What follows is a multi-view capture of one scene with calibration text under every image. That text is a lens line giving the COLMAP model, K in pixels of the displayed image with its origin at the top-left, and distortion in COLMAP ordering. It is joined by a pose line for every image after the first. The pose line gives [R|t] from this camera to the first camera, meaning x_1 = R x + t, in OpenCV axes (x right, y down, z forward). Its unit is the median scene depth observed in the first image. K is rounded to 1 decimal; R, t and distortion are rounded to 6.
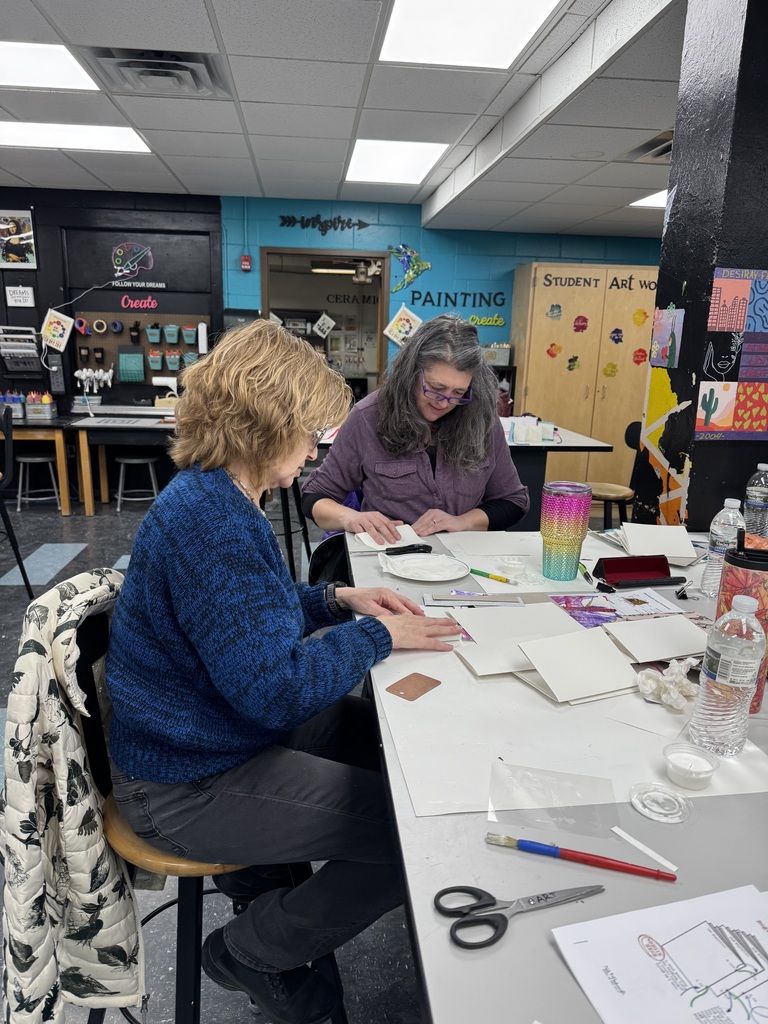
lens RADIAL K [[728.1, 0, 384.8], [0, 728.1, 513.4], [0, 0, 1]] dist [-0.009429, -0.010720]
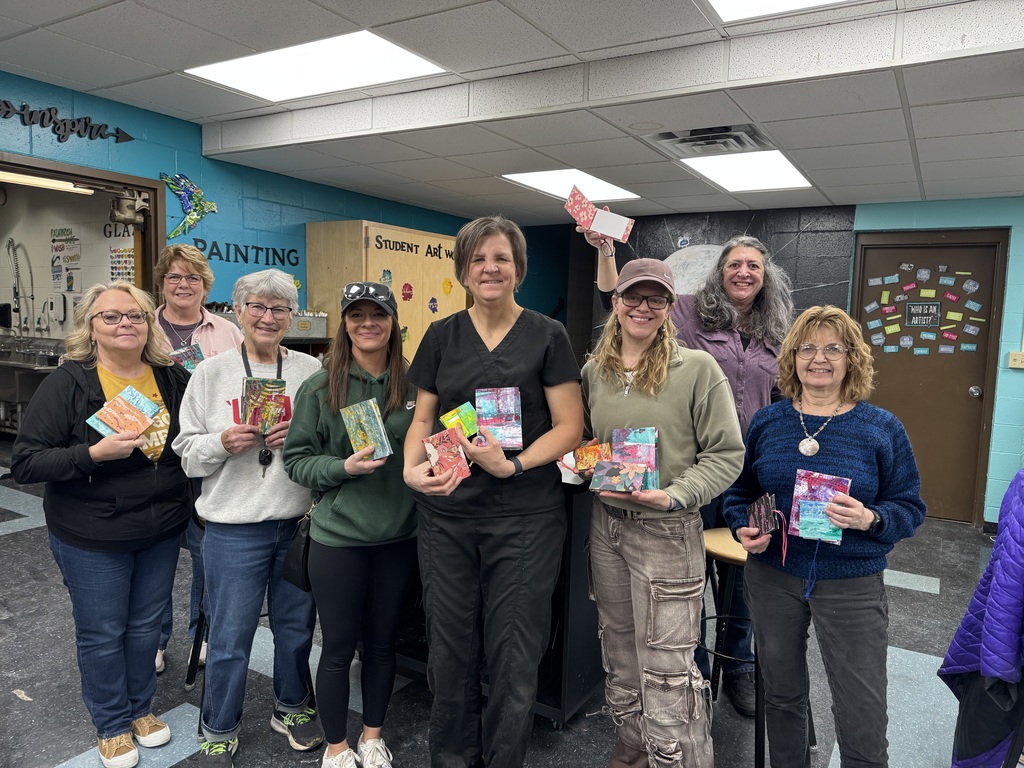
lens RADIAL K [[728.1, 0, 512.5], [0, 728.1, 385.9], [0, 0, 1]] dist [-0.009429, -0.010720]
pose [[0.606839, -0.072336, 0.791526, -0.360526], [0.156502, 0.987229, -0.029765, -0.091540], [-0.779265, 0.141938, 0.610410, 0.338733]]
